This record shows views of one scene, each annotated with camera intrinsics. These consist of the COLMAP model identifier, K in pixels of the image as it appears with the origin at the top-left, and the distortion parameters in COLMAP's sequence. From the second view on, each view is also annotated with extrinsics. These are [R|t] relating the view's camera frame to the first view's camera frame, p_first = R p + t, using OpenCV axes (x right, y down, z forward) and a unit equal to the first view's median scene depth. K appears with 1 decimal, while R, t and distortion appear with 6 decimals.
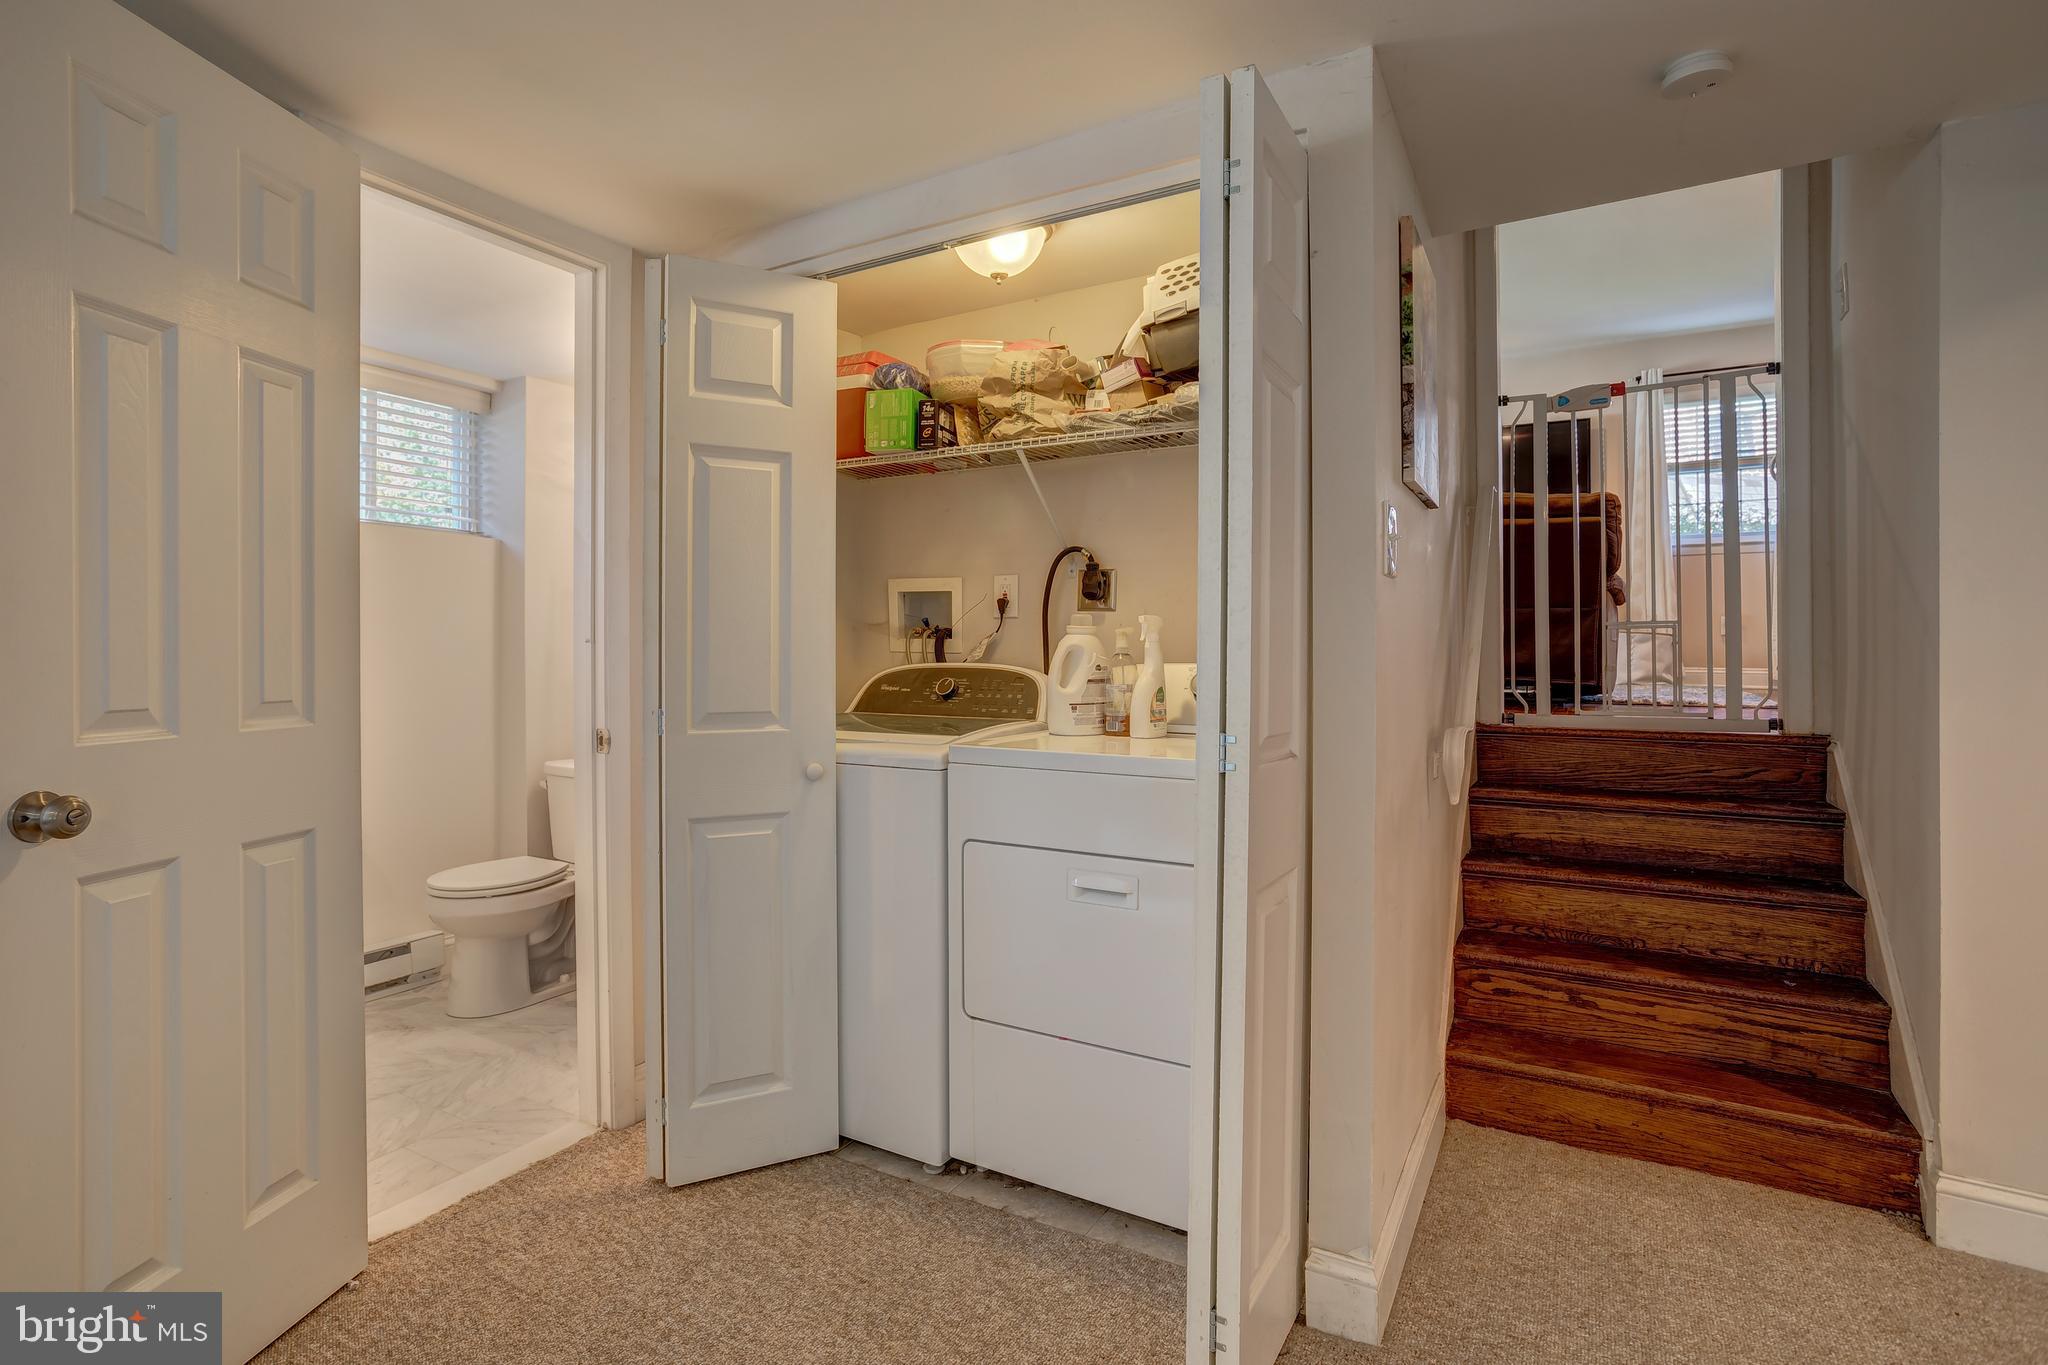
lens RADIAL K [[998.5, 0, 1016.6], [0, 998.5, 670.0], [0, 0, 1]] dist [-0.020440, 0.015238]
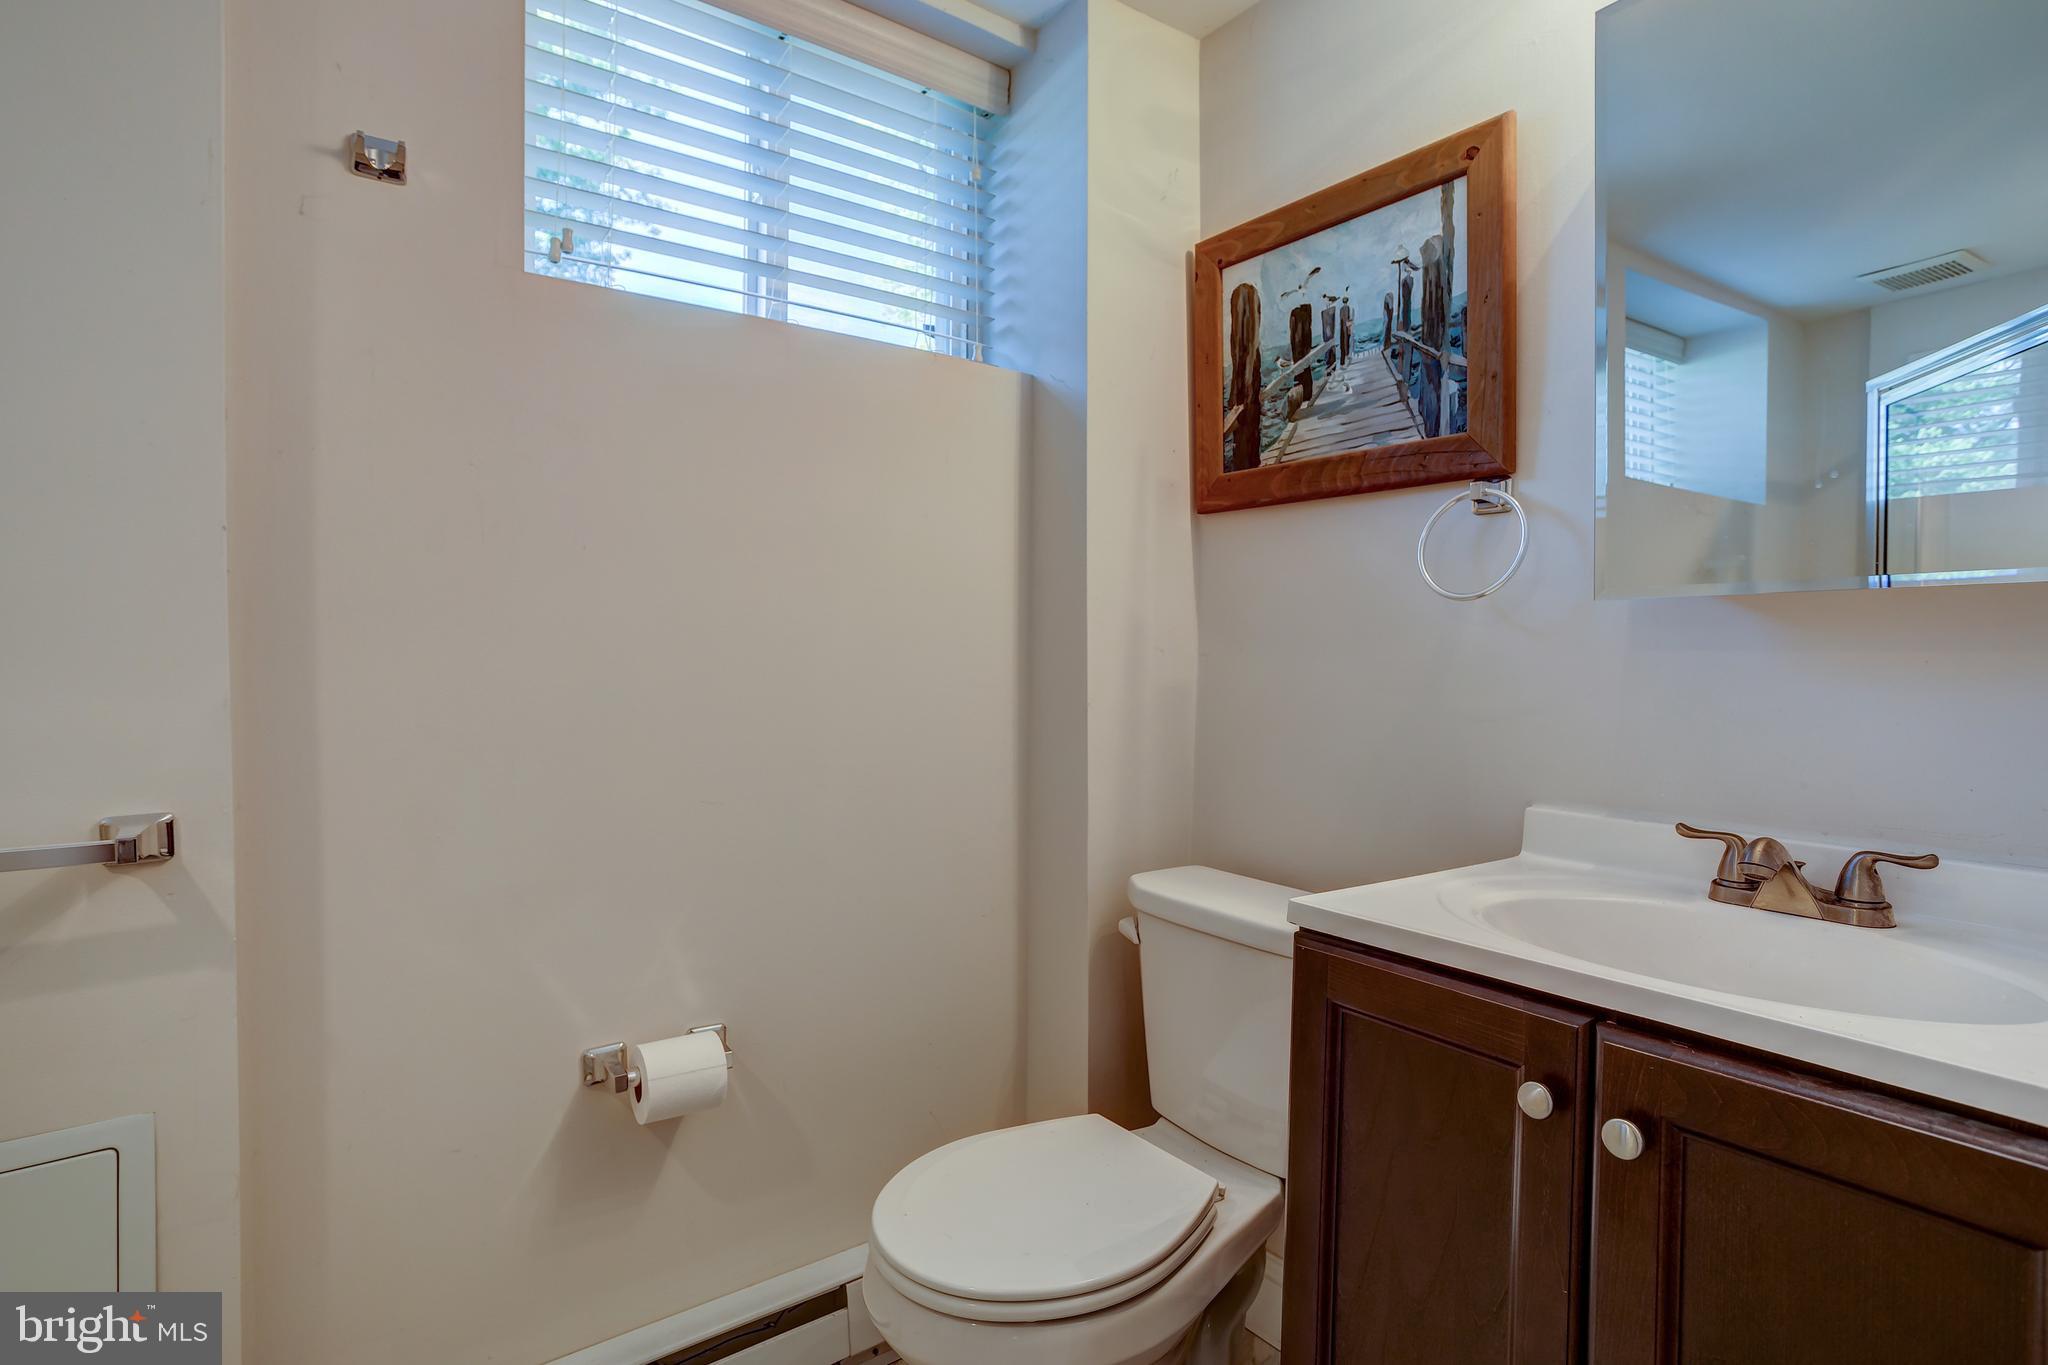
lens RADIAL K [[998.5, 0, 1025.9], [0, 998.5, 675.0], [0, 0, 1]] dist [-0.020440, 0.015238]
pose [[0.905516, 0.011751, -0.424149, -0.334000], [-0.006895, 0.999892, 0.012983, -0.009860], [0.424255, -0.008832, 0.905500, 0.602041]]
